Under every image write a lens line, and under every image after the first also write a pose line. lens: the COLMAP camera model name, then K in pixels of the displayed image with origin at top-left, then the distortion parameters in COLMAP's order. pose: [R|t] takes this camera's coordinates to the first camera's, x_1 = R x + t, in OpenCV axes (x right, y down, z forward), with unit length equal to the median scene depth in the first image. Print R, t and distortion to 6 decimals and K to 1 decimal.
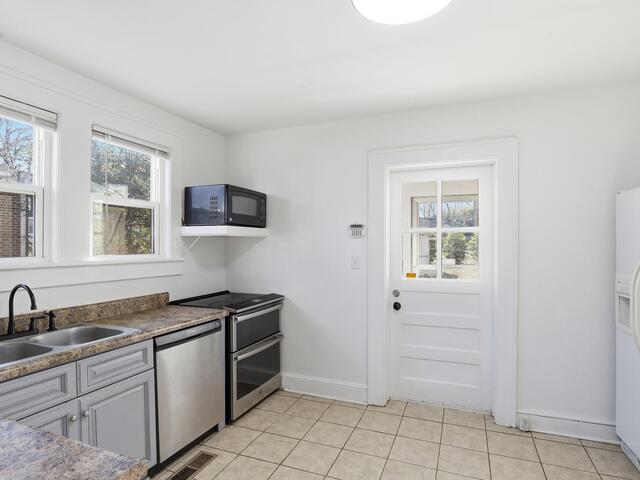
lens RADIAL K [[356.9, 0, 320.0], [0, 356.9, 240.0], [0, 0, 1]] dist [-0.026218, 0.001177]
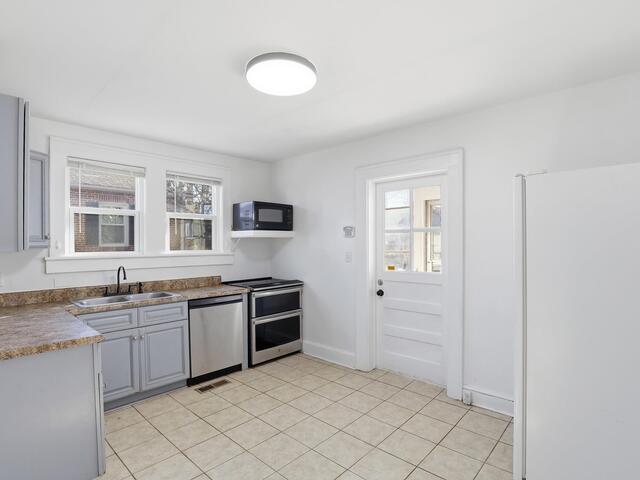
lens RADIAL K [[333.8, 0, 320.0], [0, 333.8, 240.0], [0, 0, 1]] dist [-0.029117, 0.000237]
pose [[0.935161, -0.008869, -0.354111, 0.453942], [0.010913, 0.999933, 0.003776, -0.003121], [0.354054, -0.007396, 0.935196, -0.153895]]
